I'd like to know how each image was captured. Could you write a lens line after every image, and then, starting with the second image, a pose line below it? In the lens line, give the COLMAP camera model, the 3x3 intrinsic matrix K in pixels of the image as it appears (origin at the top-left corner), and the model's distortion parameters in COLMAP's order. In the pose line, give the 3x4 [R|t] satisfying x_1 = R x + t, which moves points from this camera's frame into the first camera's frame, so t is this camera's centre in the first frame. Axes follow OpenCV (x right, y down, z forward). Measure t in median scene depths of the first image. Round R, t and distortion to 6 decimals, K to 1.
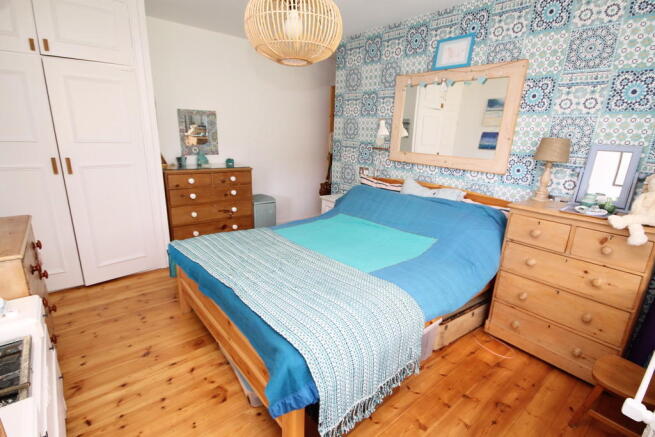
lens RADIAL K [[331.6, 0, 327.5], [0, 331.6, 218.5], [0, 0, 1]] dist [0.034930, 0.000052]
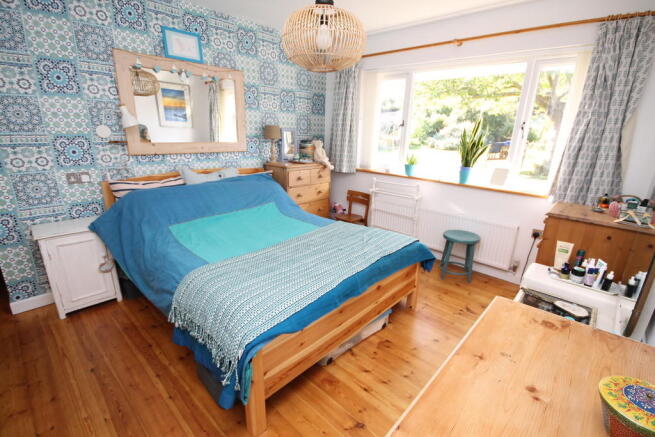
lens RADIAL K [[298.8, 0, 326.1], [0, 298.8, 224.4], [0, 0, 1]] dist [0.000309, 0.000028]
pose [[-0.128610, -0.342074, 0.930830, -0.784080], [0.230664, 0.902564, 0.363556, -0.222891], [-0.964497, 0.261466, -0.037175, 0.757609]]
